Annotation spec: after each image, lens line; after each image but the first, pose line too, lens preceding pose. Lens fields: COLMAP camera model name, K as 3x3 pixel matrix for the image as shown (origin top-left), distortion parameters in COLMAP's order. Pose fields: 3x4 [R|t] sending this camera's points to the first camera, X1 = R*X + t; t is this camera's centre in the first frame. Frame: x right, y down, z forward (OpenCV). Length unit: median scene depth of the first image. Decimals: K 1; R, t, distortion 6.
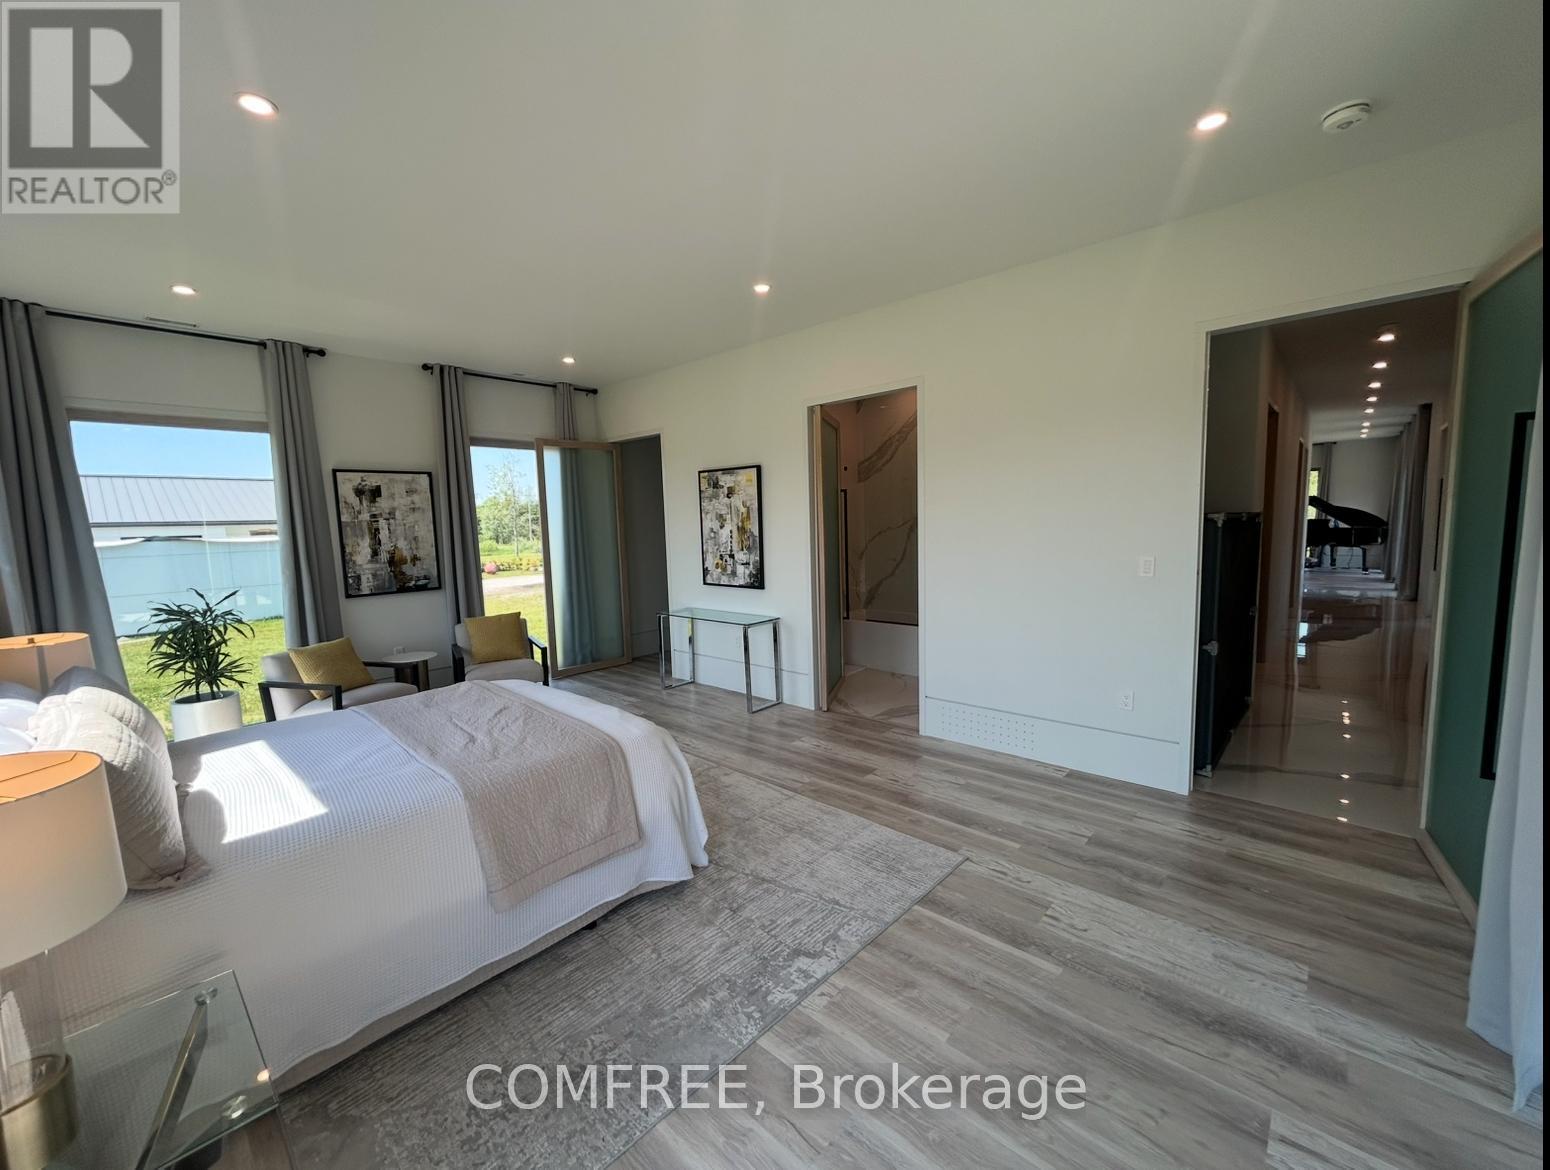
lens RADIAL K [[627.4, 0, 766.9], [0, 627.4, 587.4], [0, 0, 1]] dist [-0.002904, 0.000035]
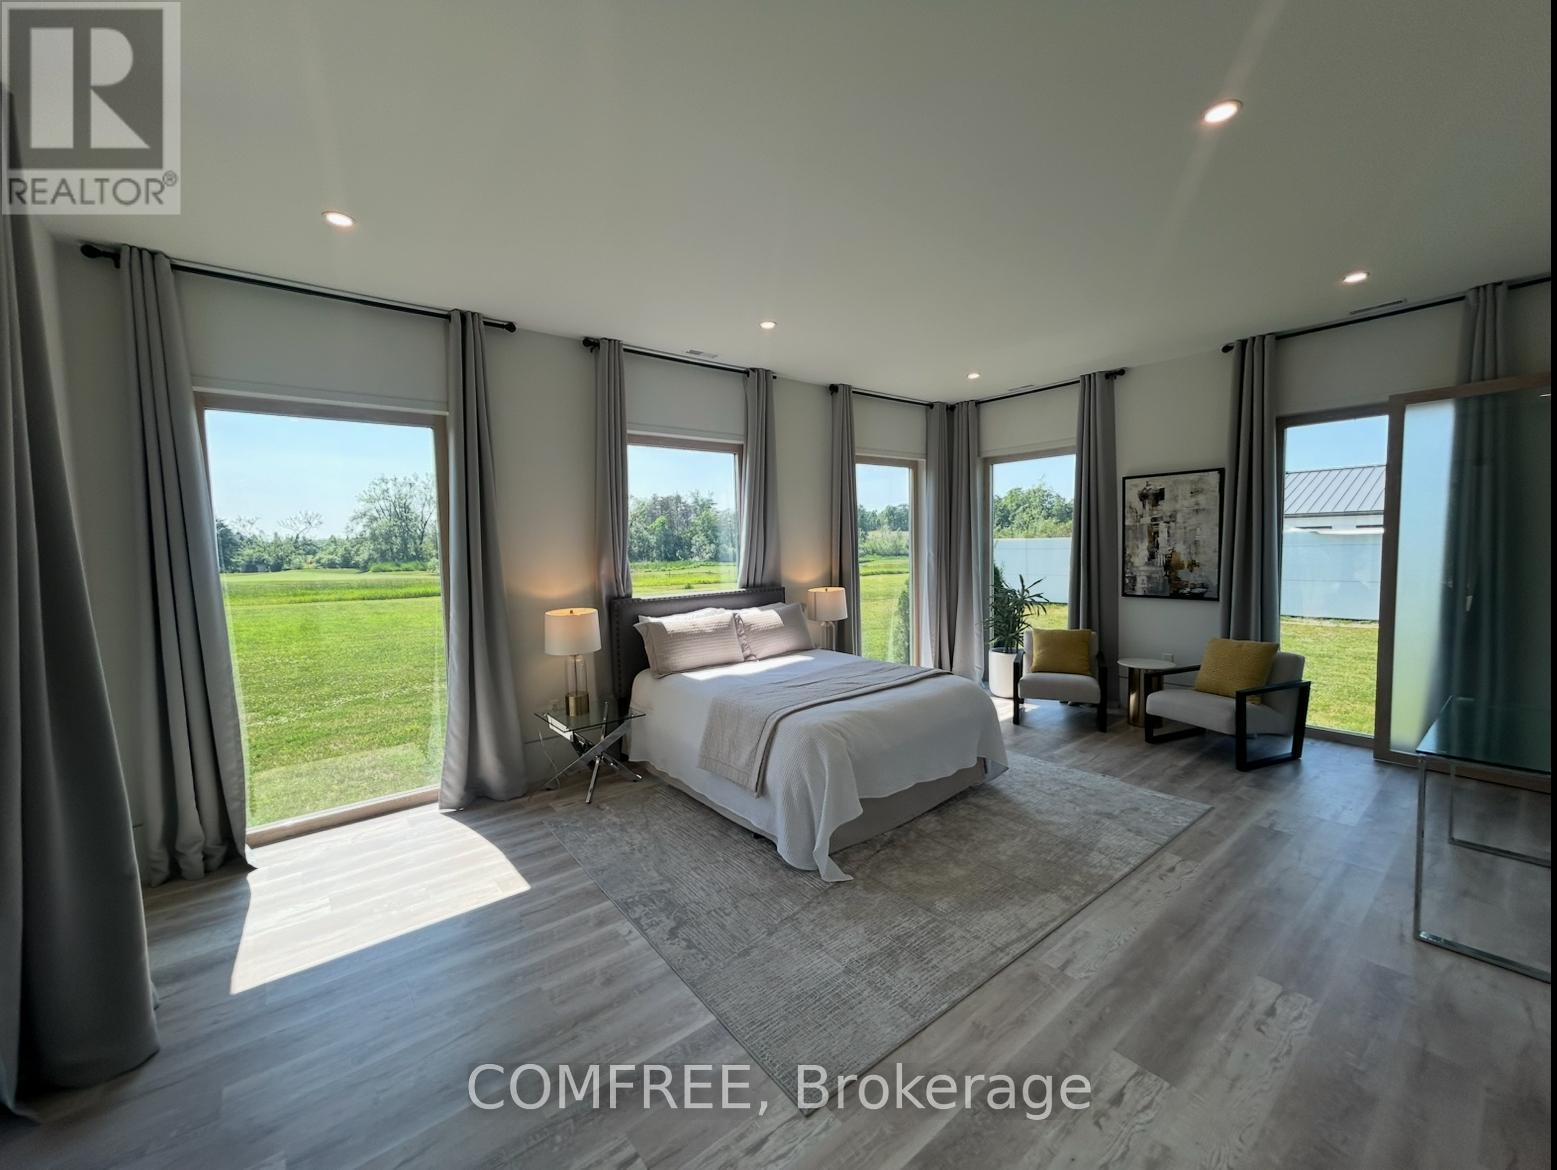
lens RADIAL K [[628.0, 0, 768.5], [0, 628.0, 581.0], [0, 0, 1]] dist [0.002485, 0.000948]
pose [[-0.154317, 0.094004, -0.983539, 0.473074], [-0.075308, 0.991449, 0.106575, -0.076632], [0.985147, 0.090515, -0.145918, 0.544039]]
